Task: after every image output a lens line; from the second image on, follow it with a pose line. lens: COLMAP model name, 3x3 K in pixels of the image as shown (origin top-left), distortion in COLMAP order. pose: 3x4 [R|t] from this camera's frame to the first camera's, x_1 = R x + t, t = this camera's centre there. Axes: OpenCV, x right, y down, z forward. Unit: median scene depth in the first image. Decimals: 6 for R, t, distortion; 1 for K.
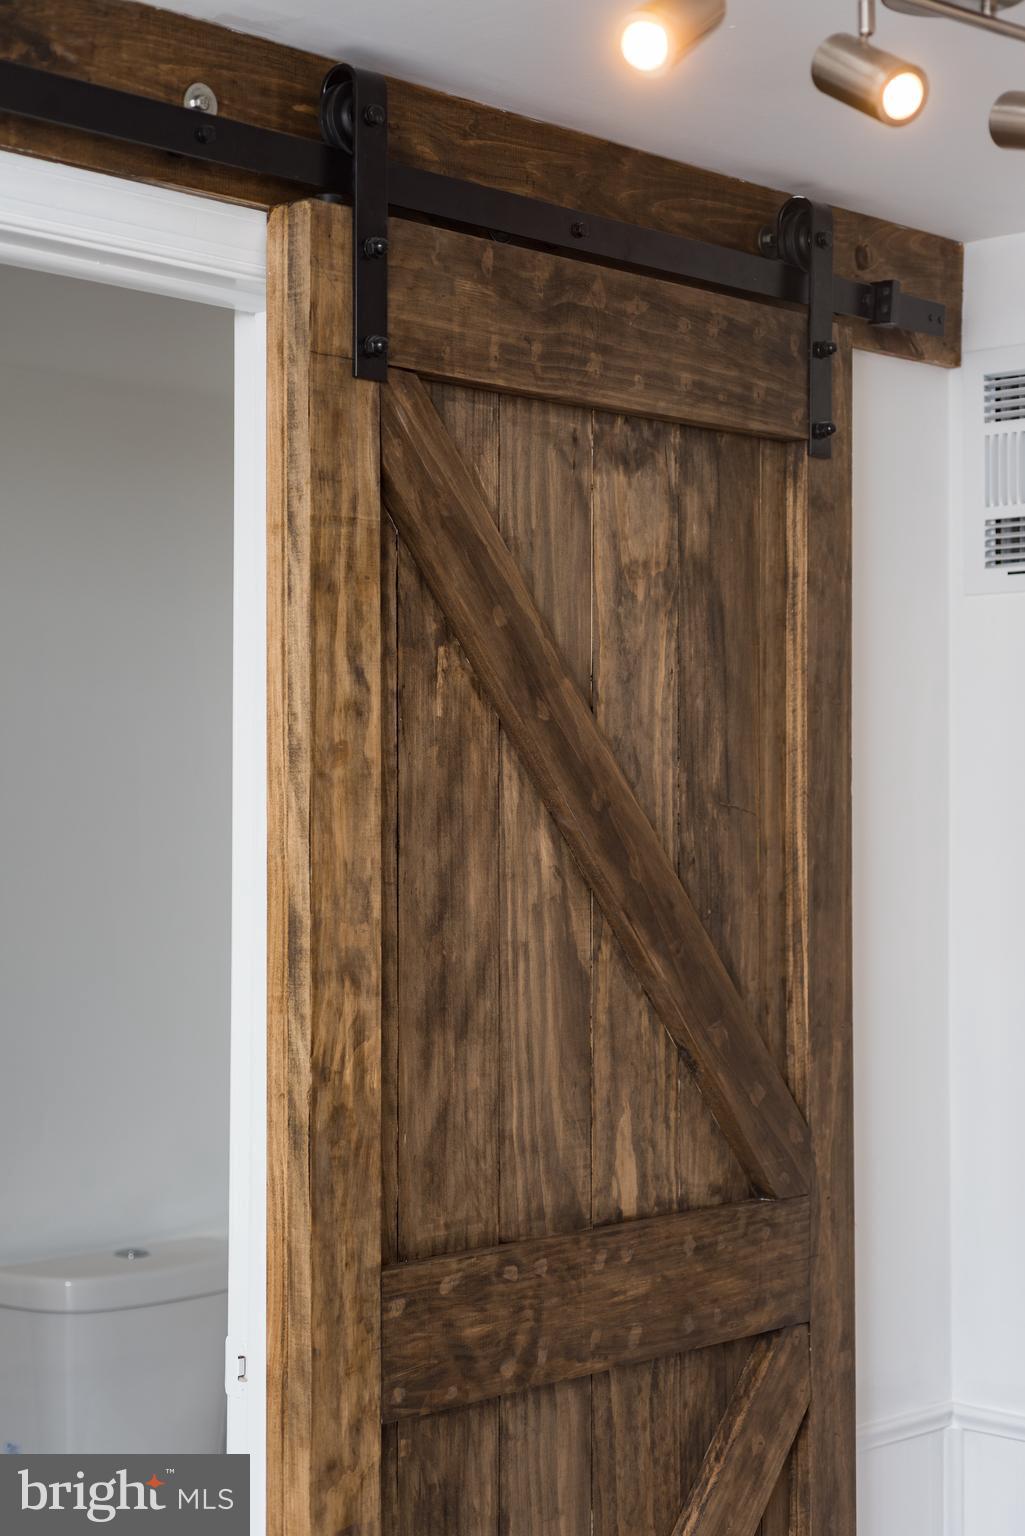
lens RADIAL K [[2471.2, 0, 509.3], [0, 2471.2, 776.4], [0, 0, 1]] dist [0.031744, 0.000000]
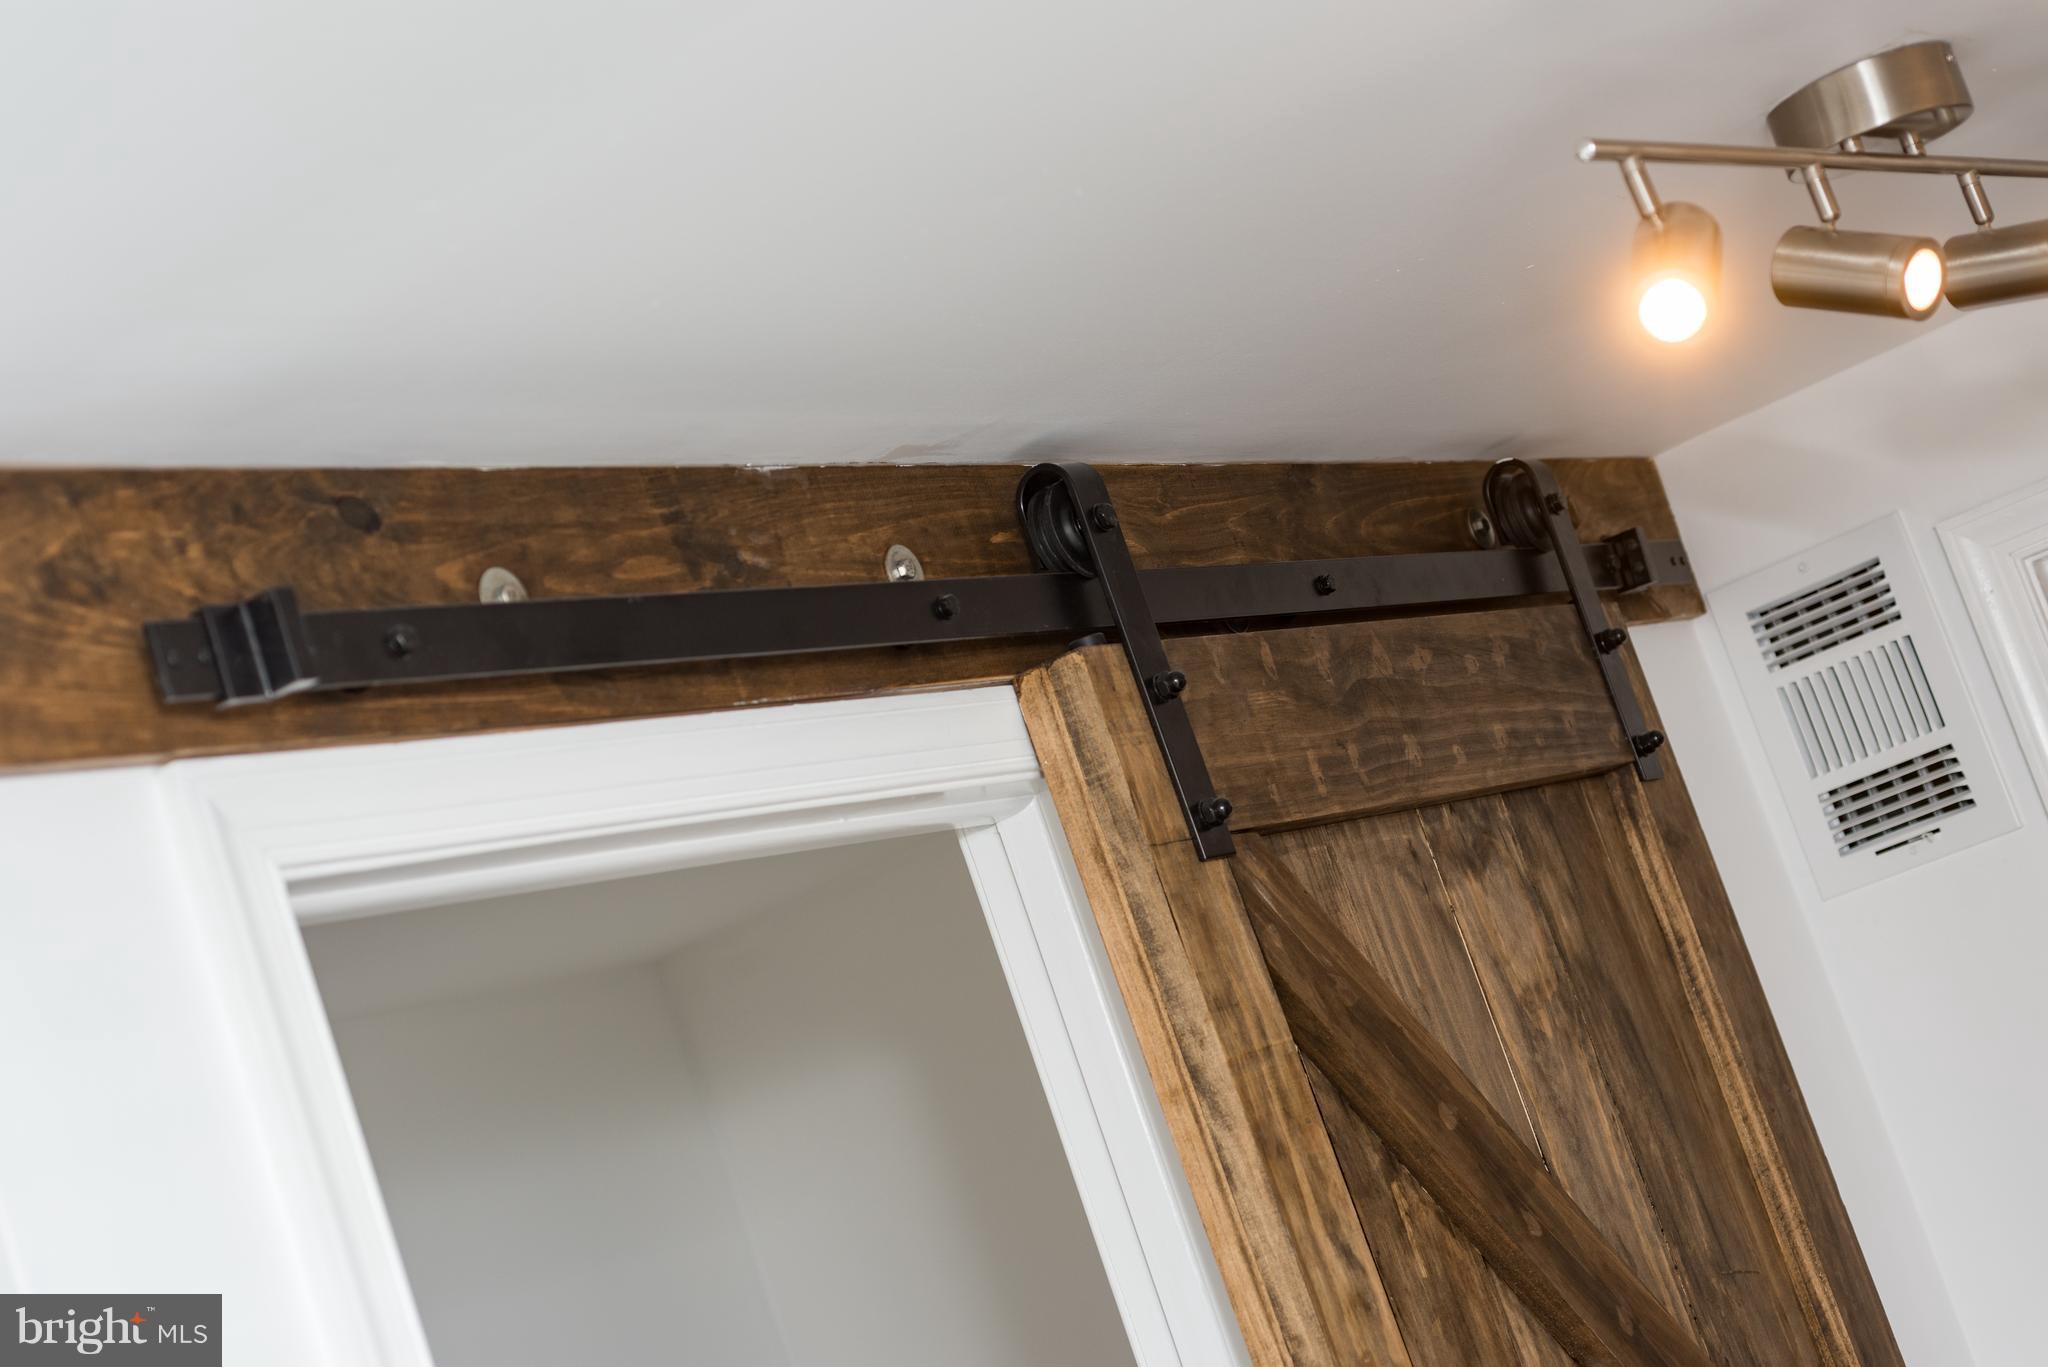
lens RADIAL K [[3481.4, 0, 1015.4], [0, 3481.4, 757.8], [0, 0, 1]] dist [0.012023, 0.000000]
pose [[0.939278, -0.304493, 0.158246, -0.238052], [0.326152, 0.935512, -0.135805, -0.062938], [-0.106690, 0.179170, 0.978016, 0.010473]]
